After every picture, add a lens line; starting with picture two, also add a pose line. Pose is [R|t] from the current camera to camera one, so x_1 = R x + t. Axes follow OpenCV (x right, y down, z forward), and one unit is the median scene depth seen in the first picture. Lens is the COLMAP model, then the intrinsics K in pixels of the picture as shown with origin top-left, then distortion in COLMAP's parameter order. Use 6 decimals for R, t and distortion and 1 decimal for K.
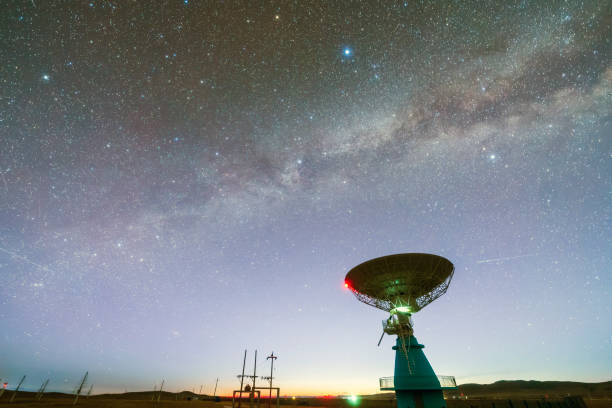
lens RADIAL K [[248.9, 0, 304.5], [0, 248.9, 205.1], [0, 0, 1]] dist [-0.000348, 0.000151]
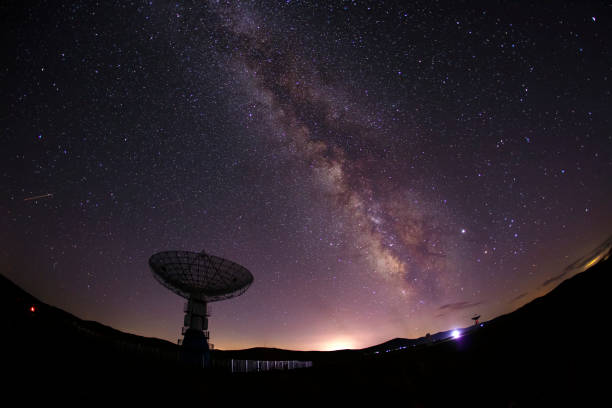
lens RADIAL K [[870.4, 0, 306.0], [0, 870.4, 204.9], [0, 0, 1]] dist [-0.131224, 0.000000]
pose [[0.161549, 0.474666, 0.865213, -2.385146], [-0.821349, 0.550688, -0.148755, 0.407659], [-0.547072, -0.686611, 0.478830, -1.307523]]
